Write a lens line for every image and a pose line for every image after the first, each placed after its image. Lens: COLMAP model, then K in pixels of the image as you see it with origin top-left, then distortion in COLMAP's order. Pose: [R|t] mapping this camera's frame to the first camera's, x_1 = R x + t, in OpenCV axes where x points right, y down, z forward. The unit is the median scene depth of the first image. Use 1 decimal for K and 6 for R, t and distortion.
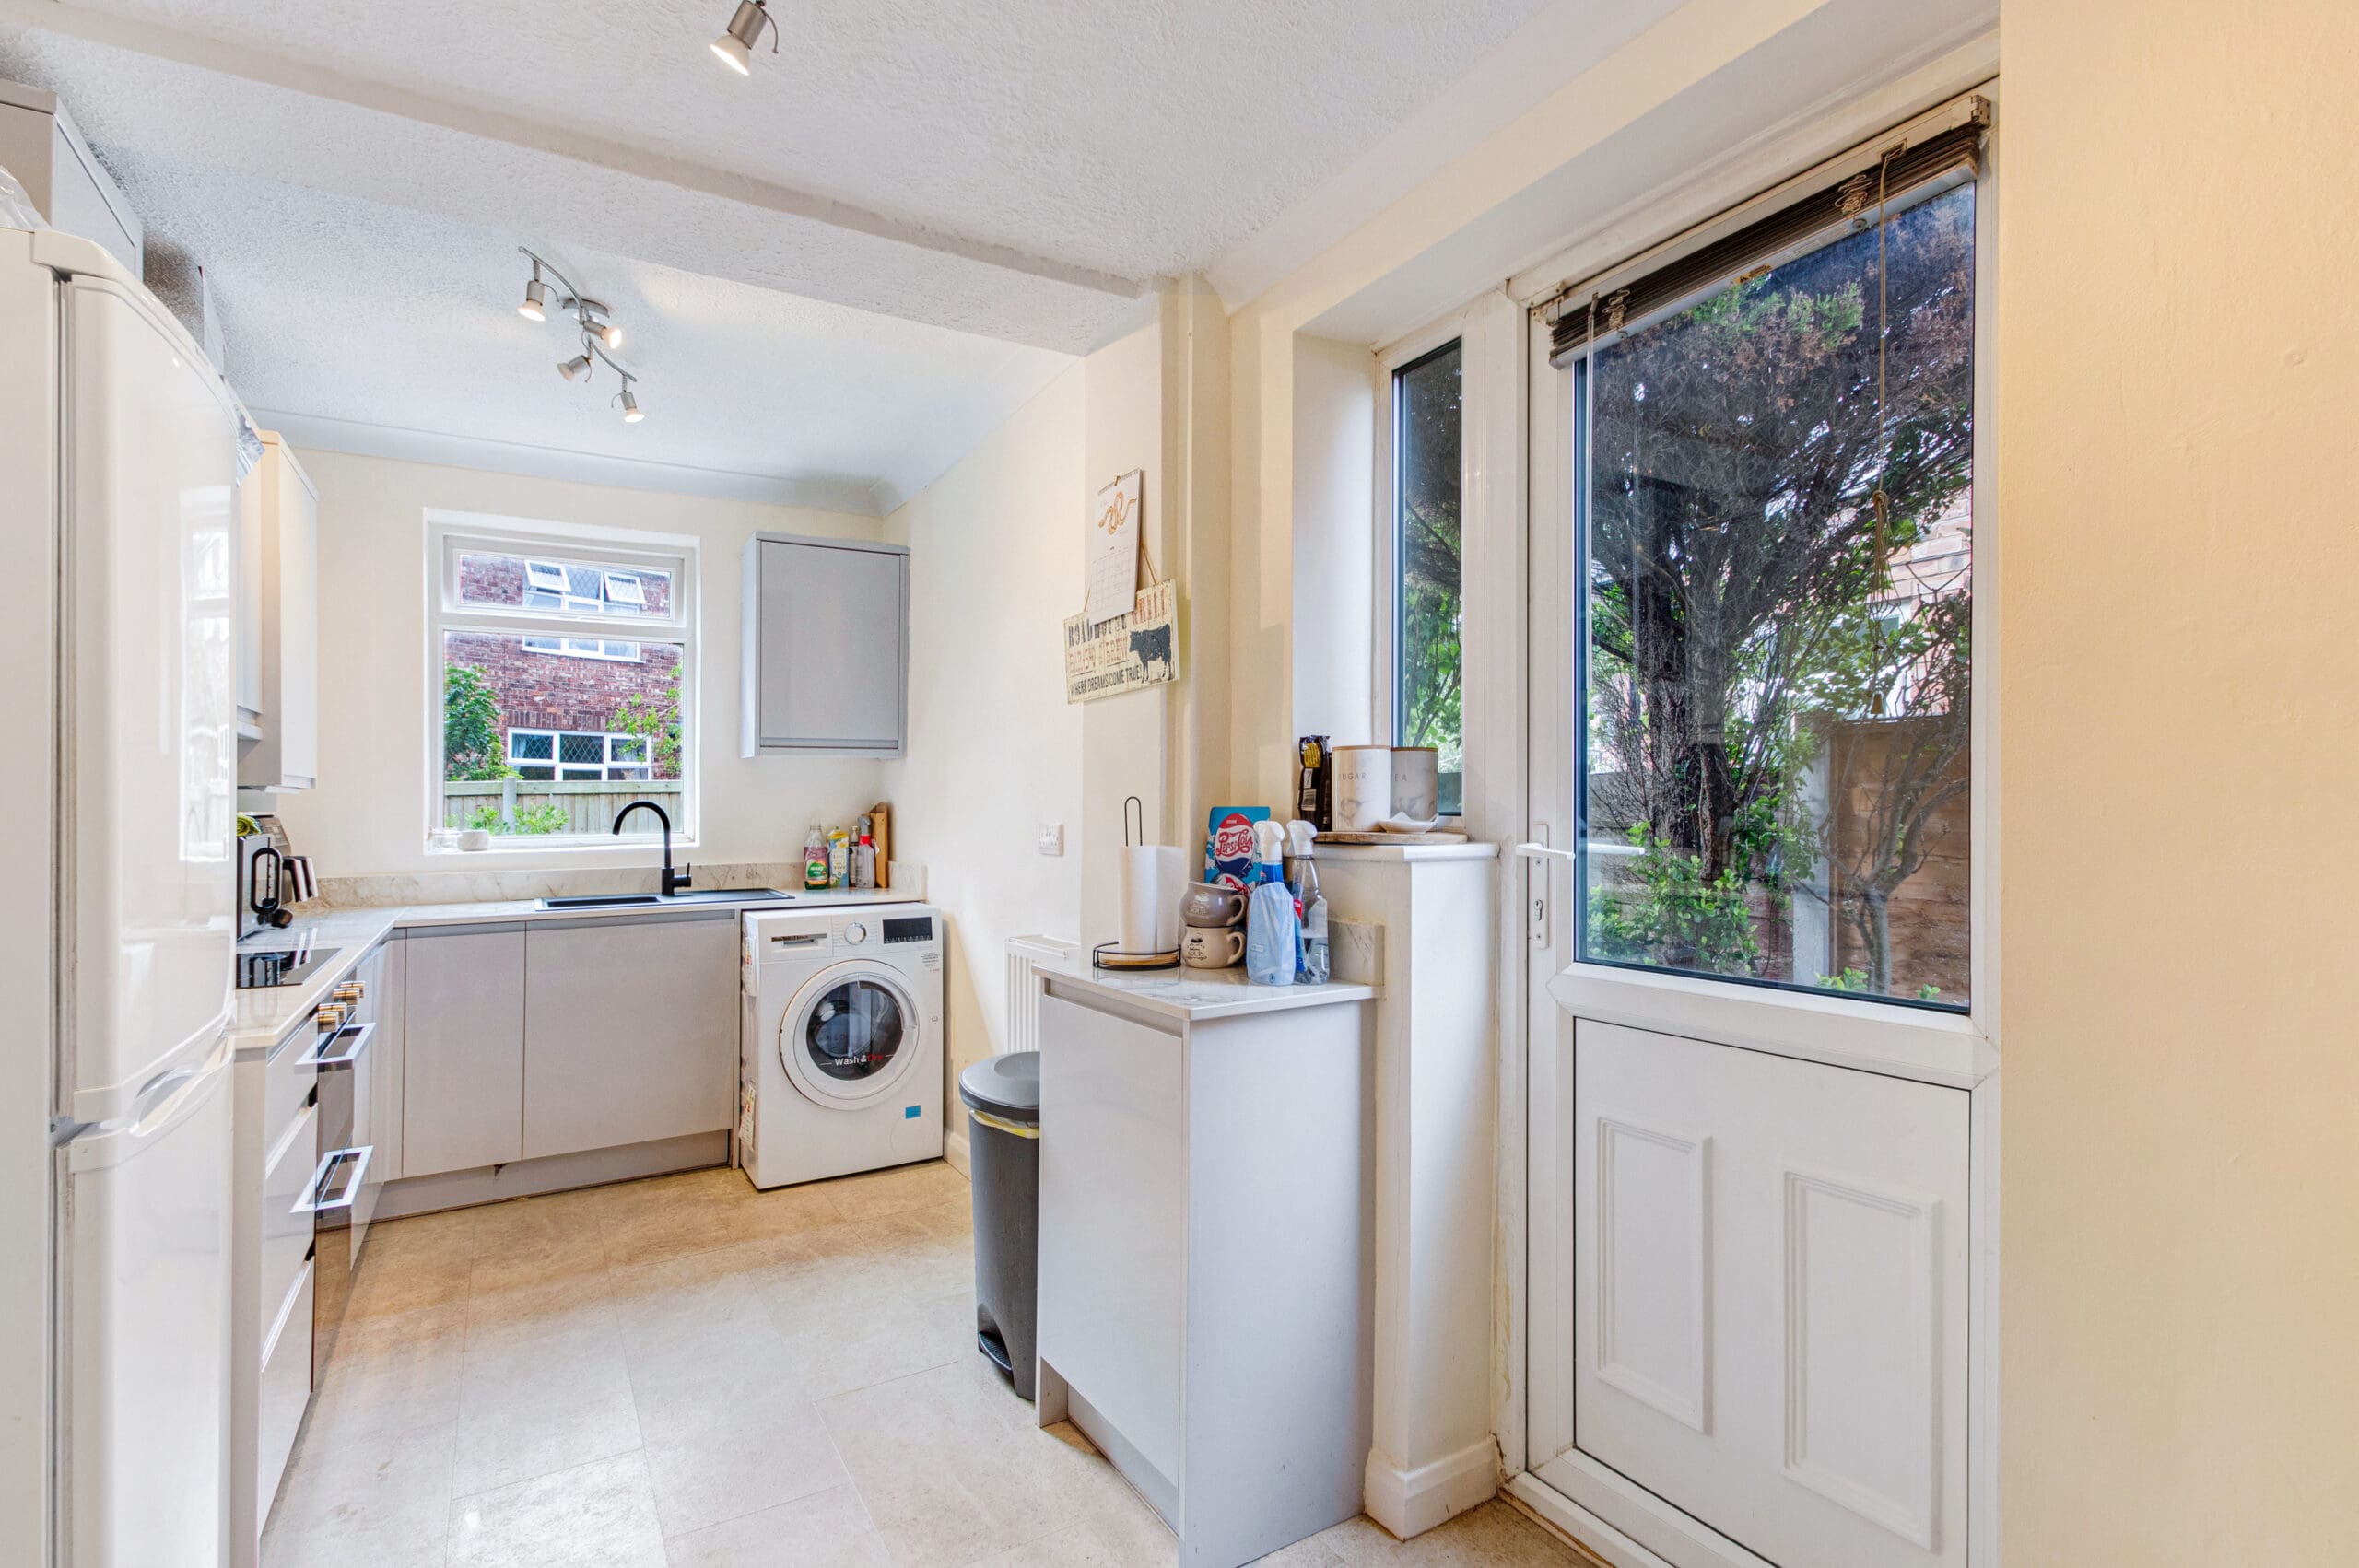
lens RADIAL K [[1121.9, 0, 1178.6], [0, 1121.9, 784.6], [0, 0, 1]] dist [0.027925, -0.000106]
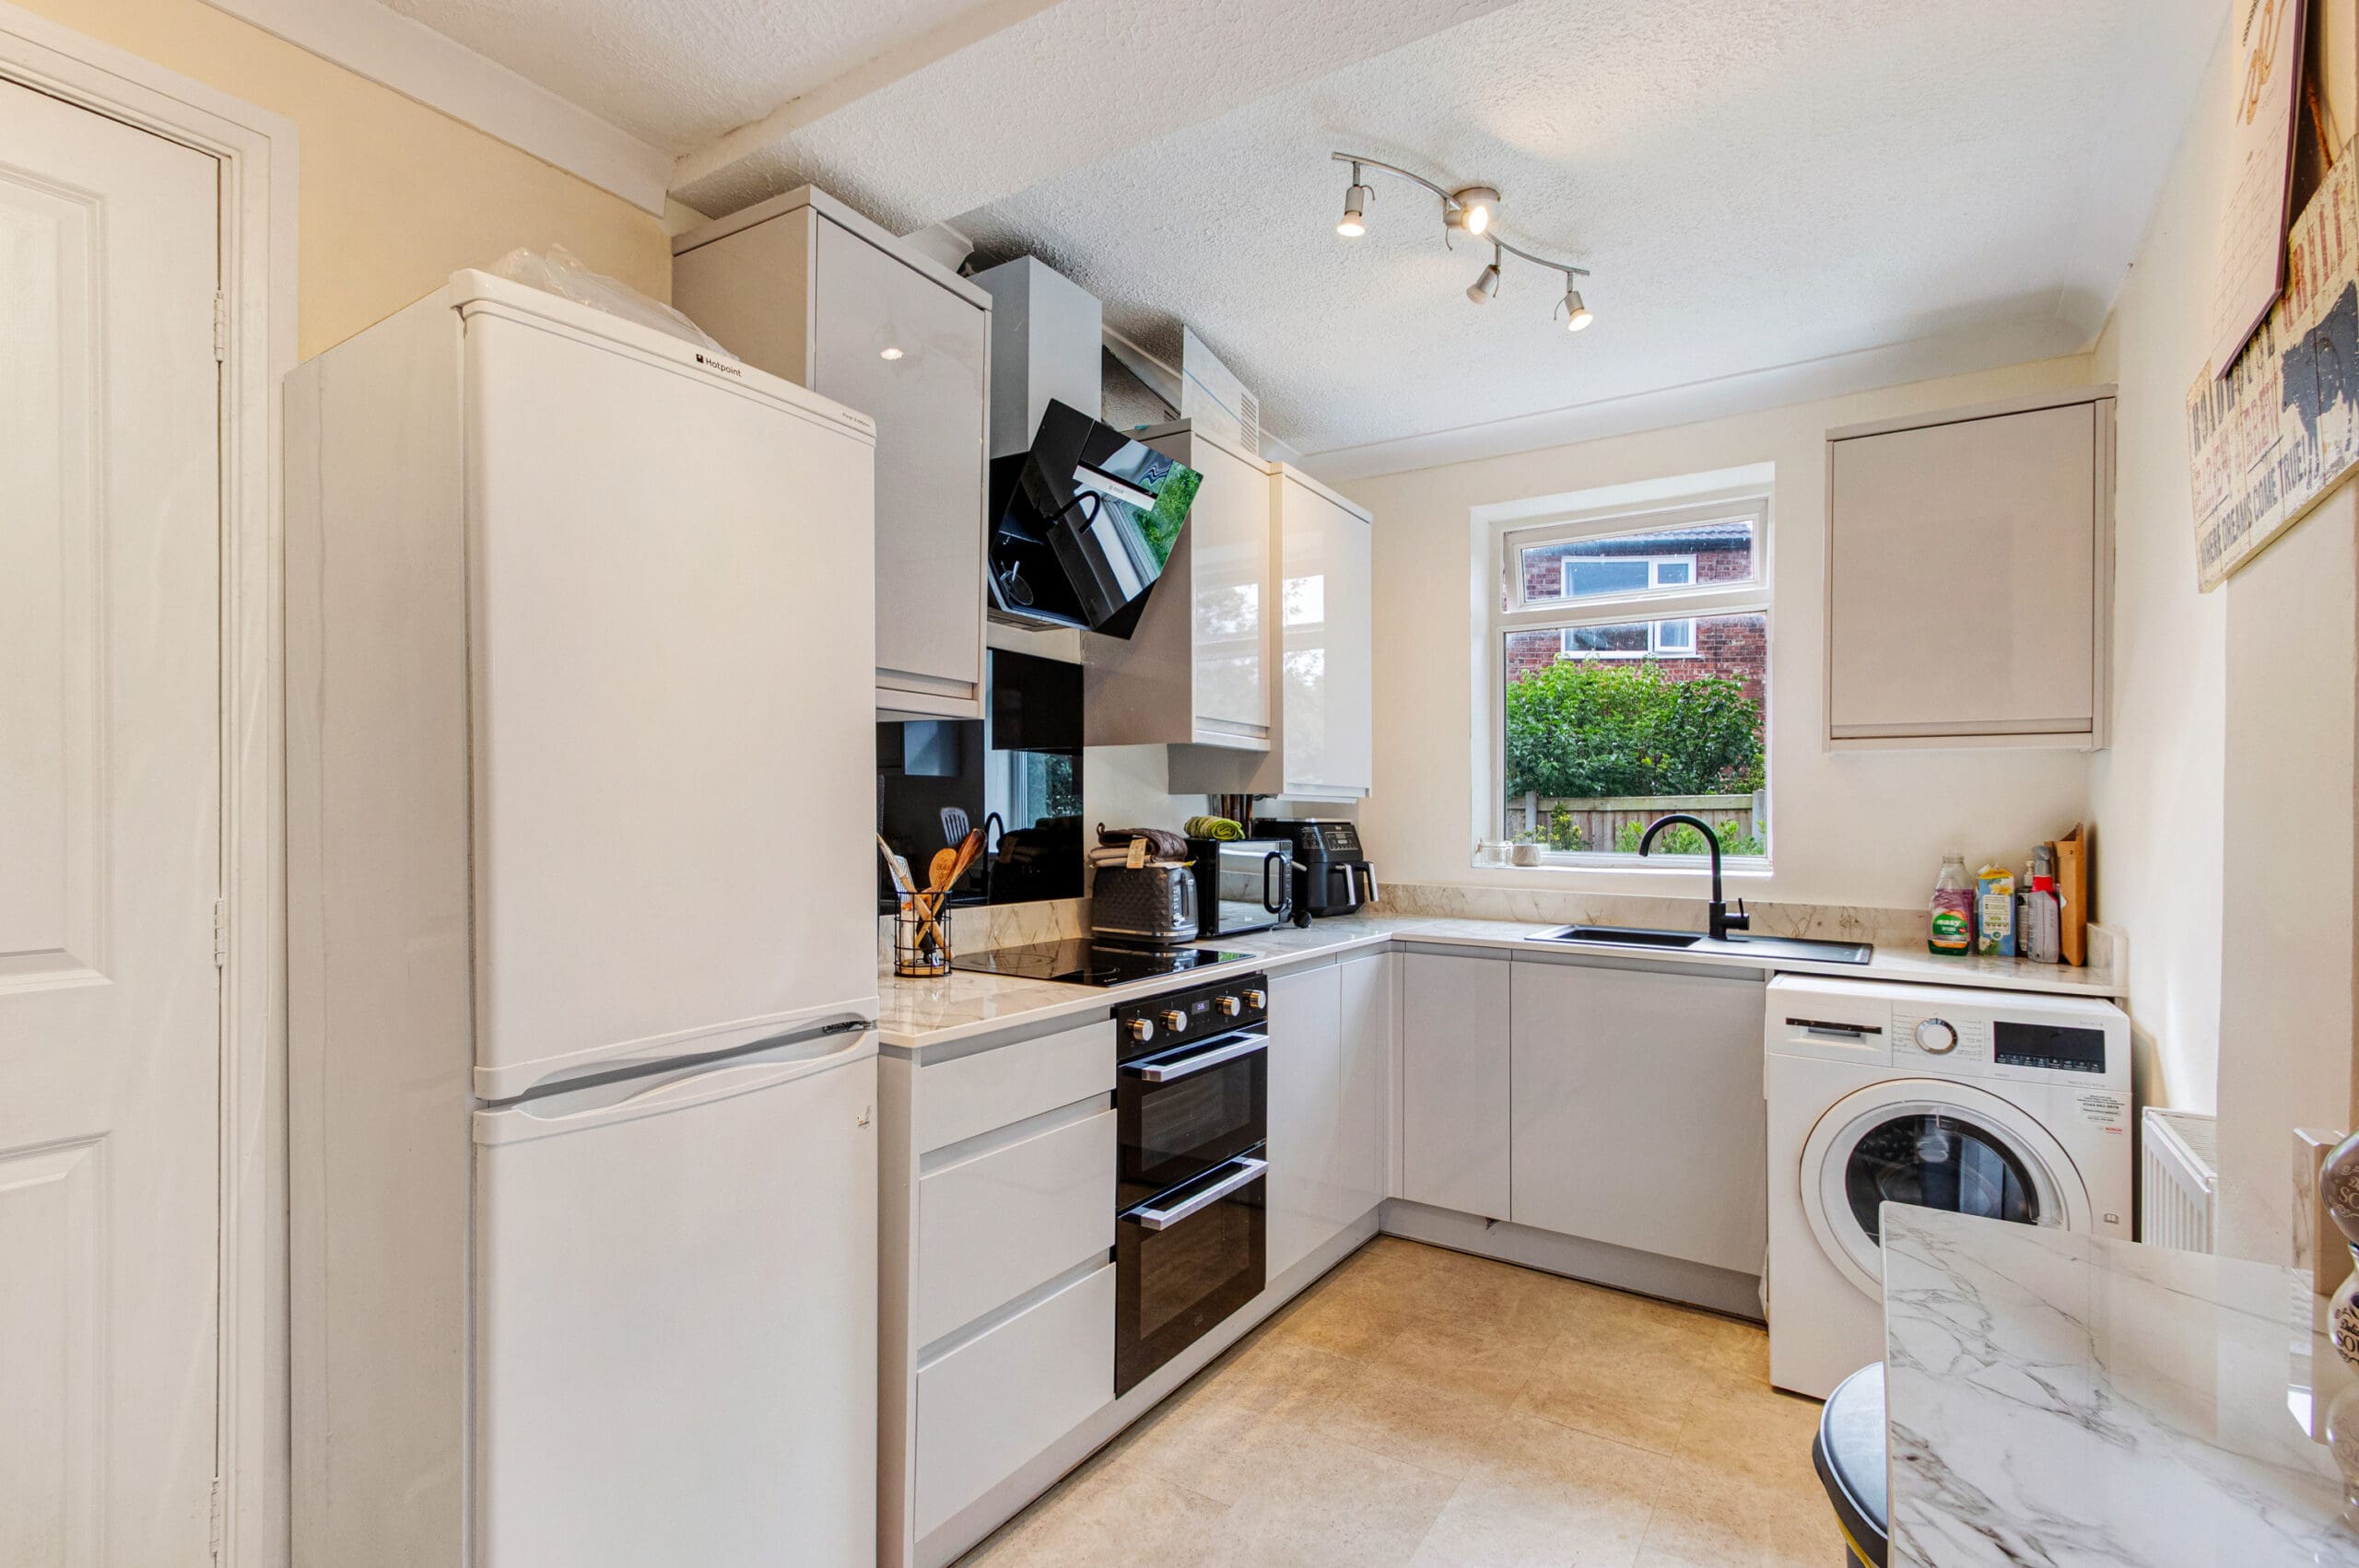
lens RADIAL K [[1121.9, 0, 1179.8], [0, 1121.9, 800.0], [0, 0, 1]] dist [0.027925, -0.000106]
pose [[0.438581, -0.000499, -0.898691, 0.083645], [-0.001631, 0.999998, -0.001351, 0.005860], [0.898690, 0.002058, 0.438579, 0.347551]]
